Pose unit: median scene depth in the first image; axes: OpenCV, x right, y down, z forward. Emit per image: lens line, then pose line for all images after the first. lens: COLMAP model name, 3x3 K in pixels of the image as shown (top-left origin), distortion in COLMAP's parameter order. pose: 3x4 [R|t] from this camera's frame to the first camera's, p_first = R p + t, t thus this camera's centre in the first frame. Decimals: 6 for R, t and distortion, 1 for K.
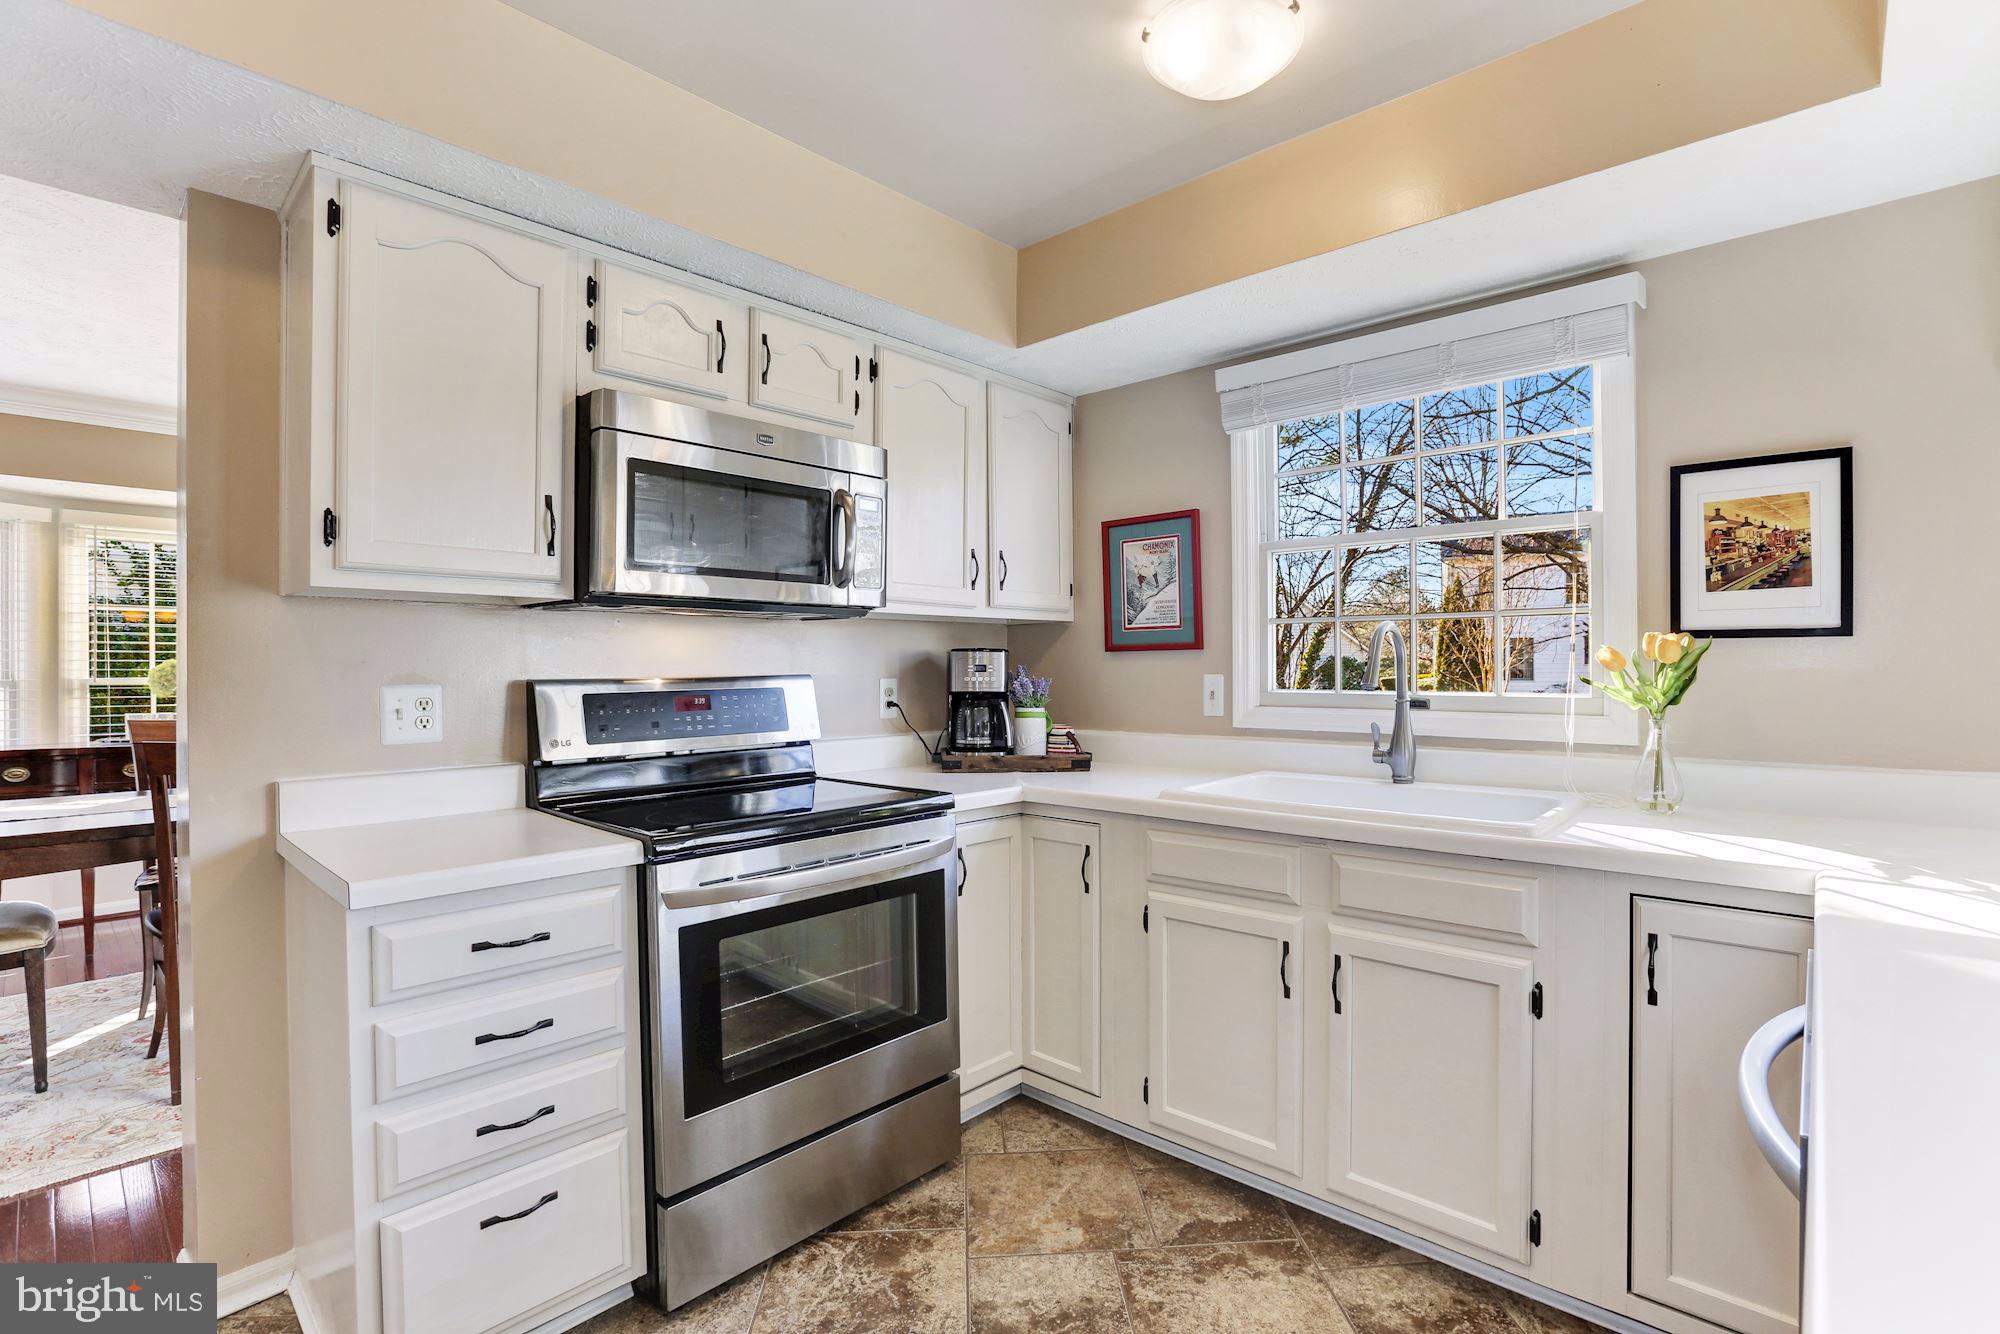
lens RADIAL K [[923.1, 0, 999.4], [0, 923.1, 667.2], [0, 0, 1]] dist [-0.021188, 0.006149]
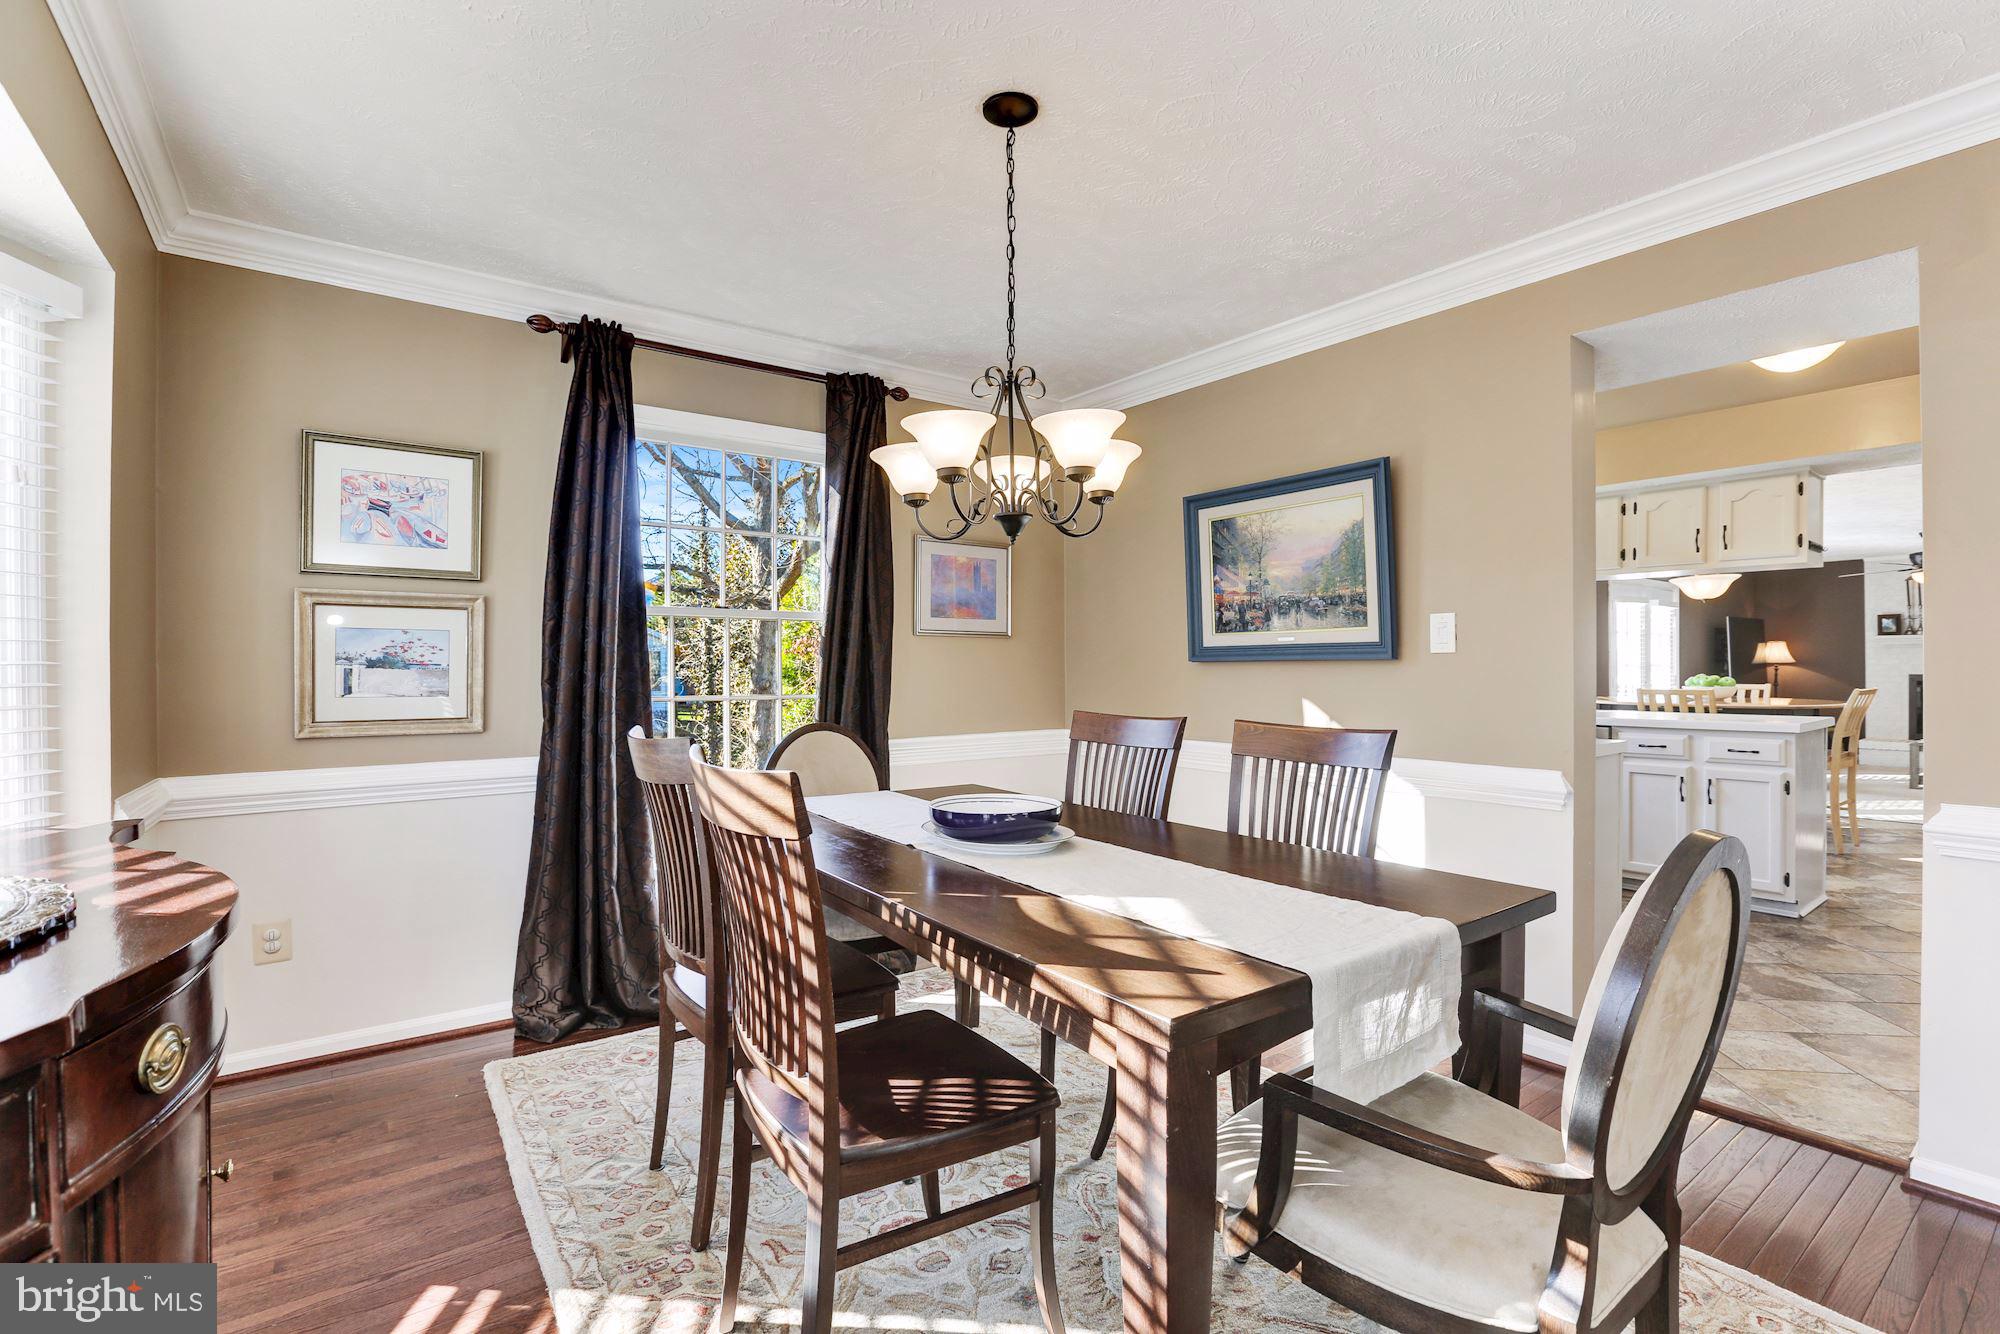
lens RADIAL K [[923.1, 0, 1009.3], [0, 923.1, 665.8], [0, 0, 1]] dist [-0.021188, 0.006149]
pose [[0.202666, 0.005002, 0.979235, -1.514074], [0.004622, 0.999971, -0.006064, 0.023959], [-0.979237, 0.005755, 0.202637, 0.919051]]
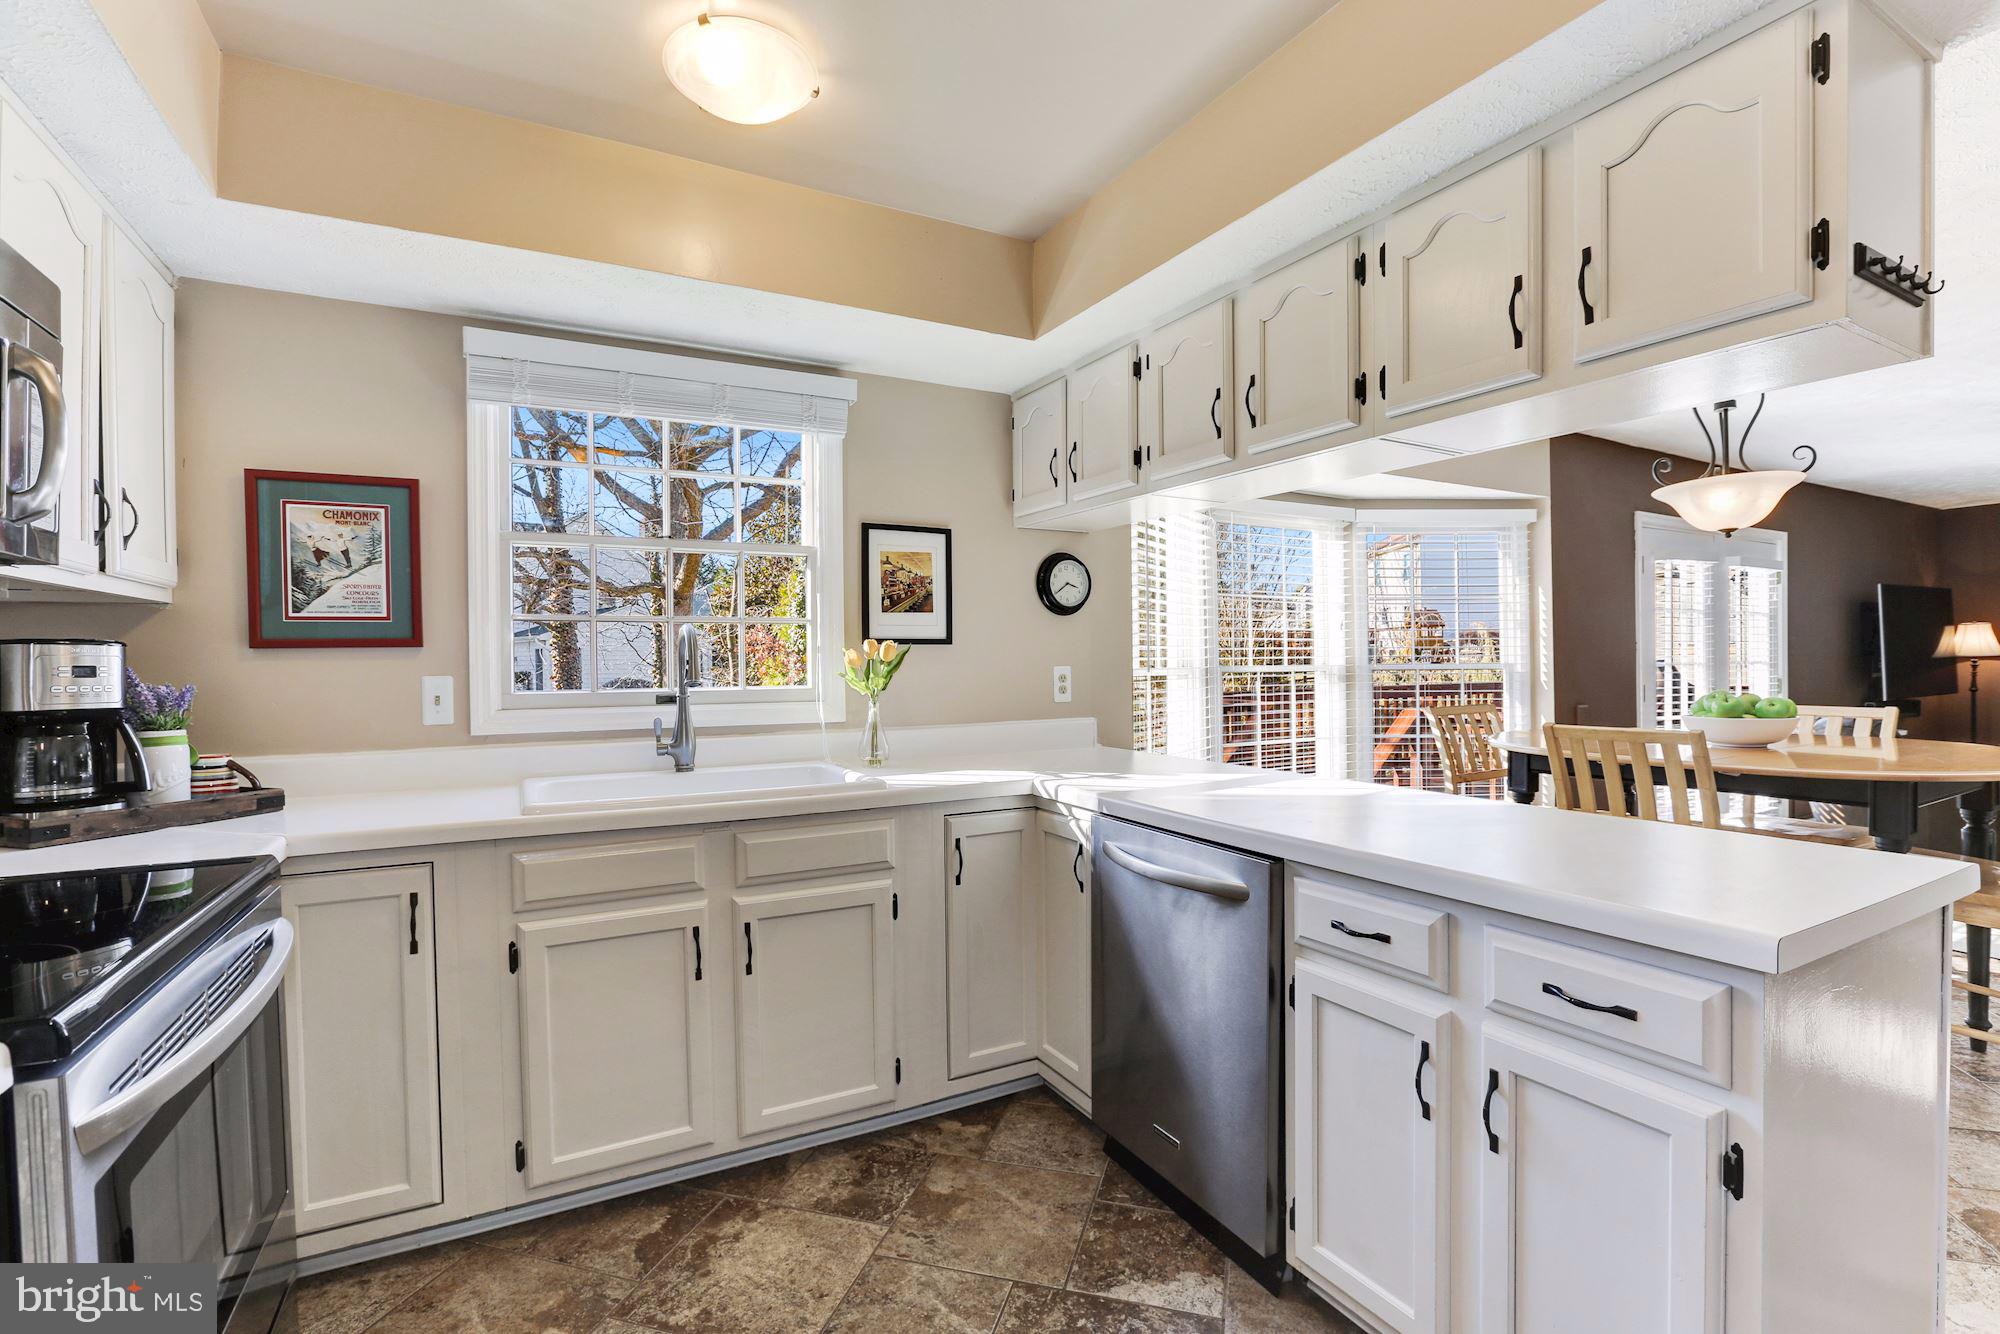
lens RADIAL K [[923.1, 0, 1004.3], [0, 923.1, 667.7], [0, 0, 1]] dist [-0.021188, 0.006149]
pose [[0.345447, -0.004416, 0.938428, -0.490496], [0.011571, 0.999933, 0.000446, 0.006958], [-0.938367, 0.010704, 0.345475, 0.274243]]
